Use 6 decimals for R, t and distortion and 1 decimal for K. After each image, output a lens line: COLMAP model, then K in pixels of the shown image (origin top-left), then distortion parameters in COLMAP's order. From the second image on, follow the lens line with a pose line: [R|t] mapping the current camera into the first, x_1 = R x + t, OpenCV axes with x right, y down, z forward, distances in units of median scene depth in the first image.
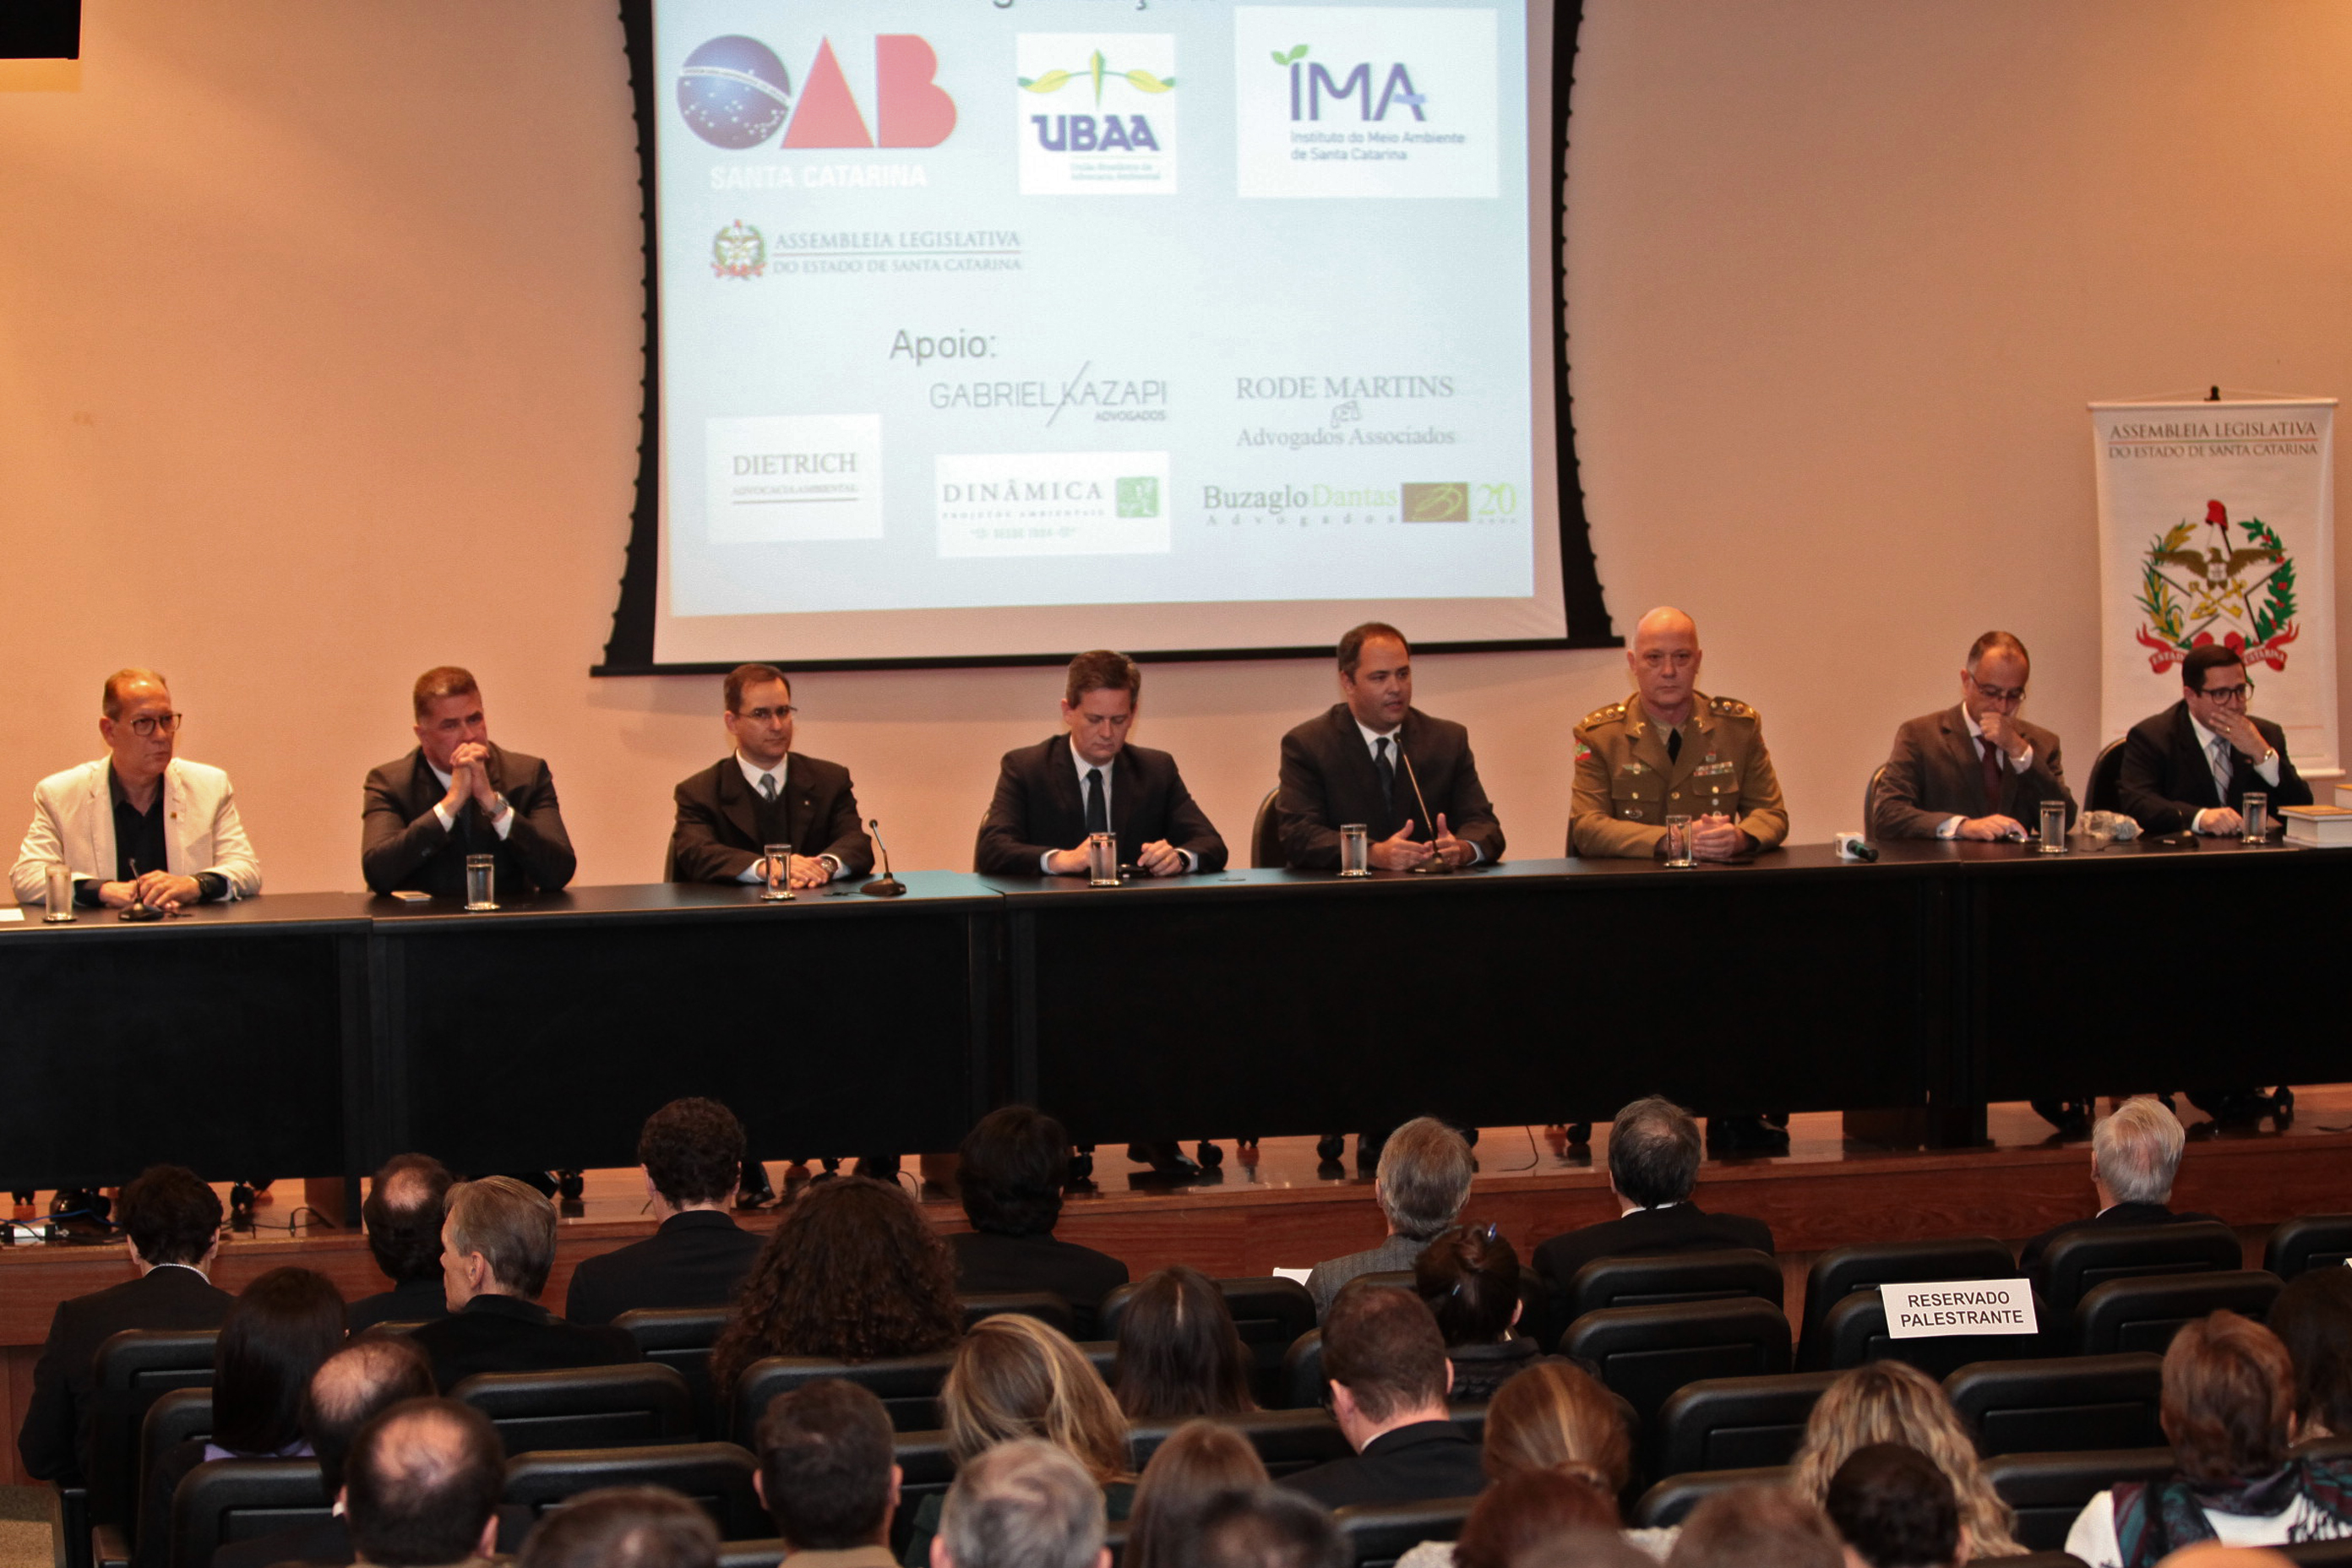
lens RADIAL K [[4739.2, 0, 1176.4], [0, 4739.2, 783.6], [0, 0, 1]] dist [0.009863, 0.000000]
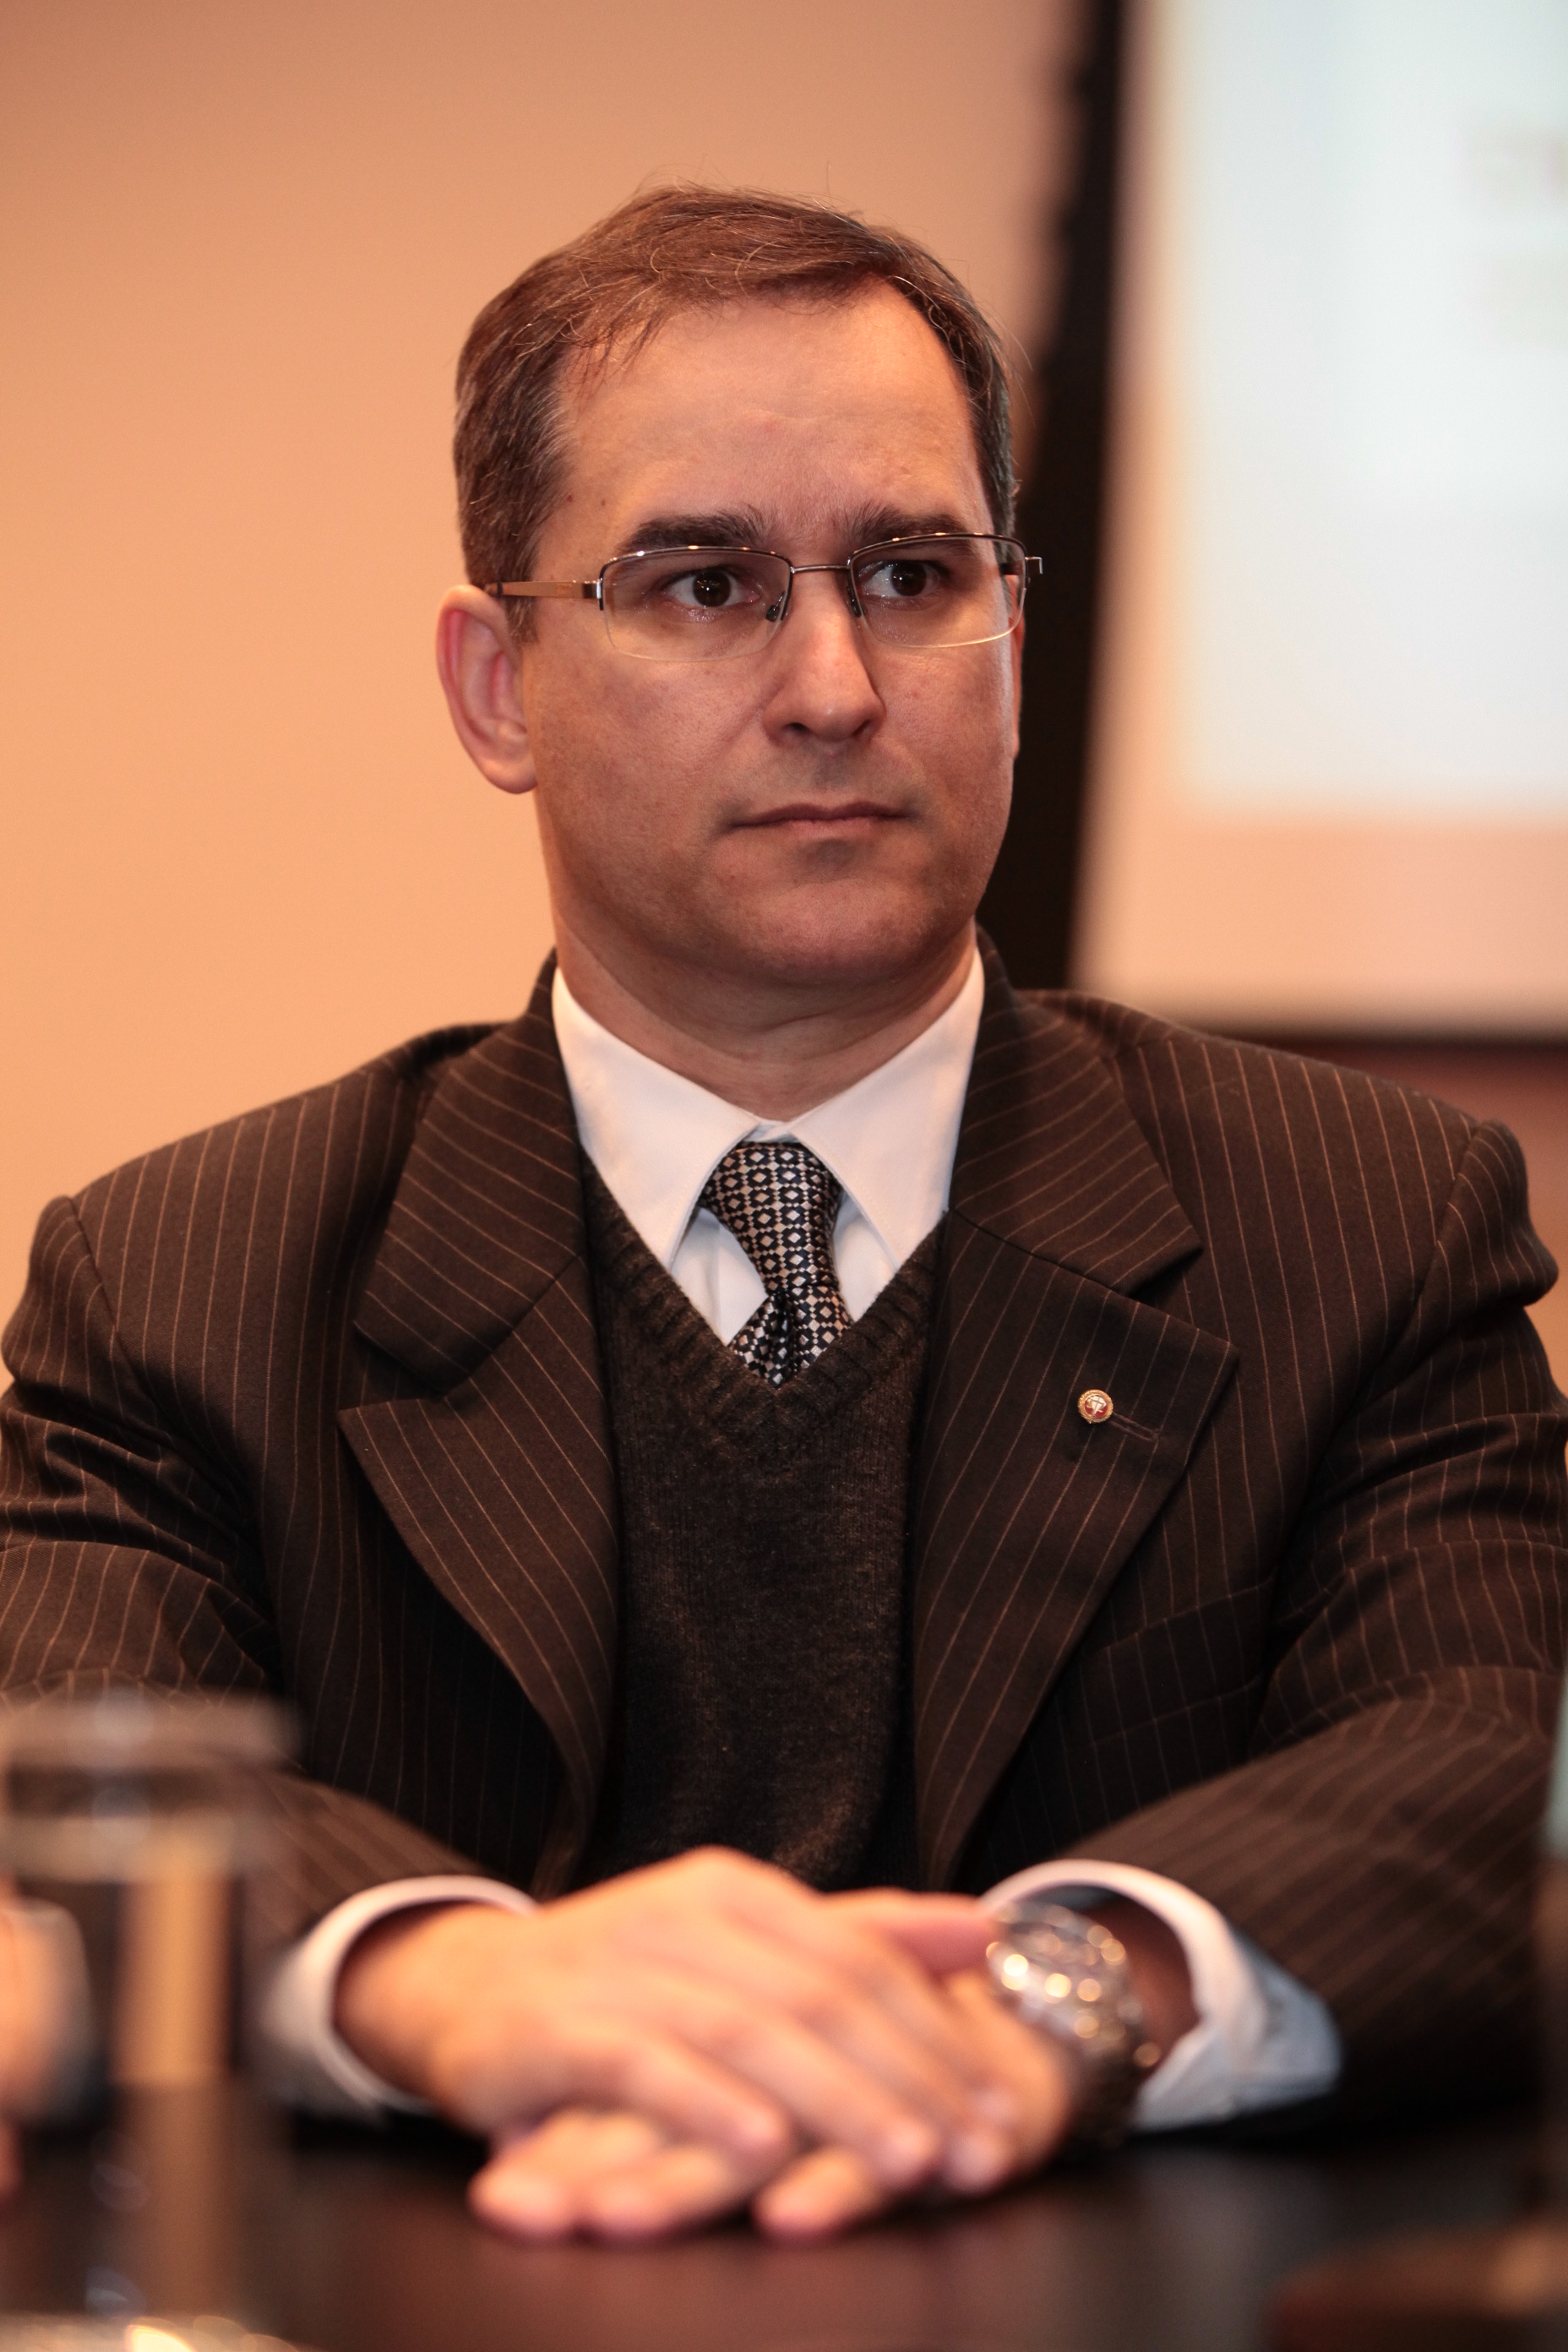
lens RADIAL K [[6731.5, 0, 784.3], [0, 6731.5, 1175.7], [0, 0, 1]] dist [-0.060949, 0.000000]
pose [[0.961133, 0.016698, -0.275581, -0.041956], [-0.042630, 0.995174, -0.088381, 0.012967], [0.272775, 0.096694, 0.957206, 0.847866]]
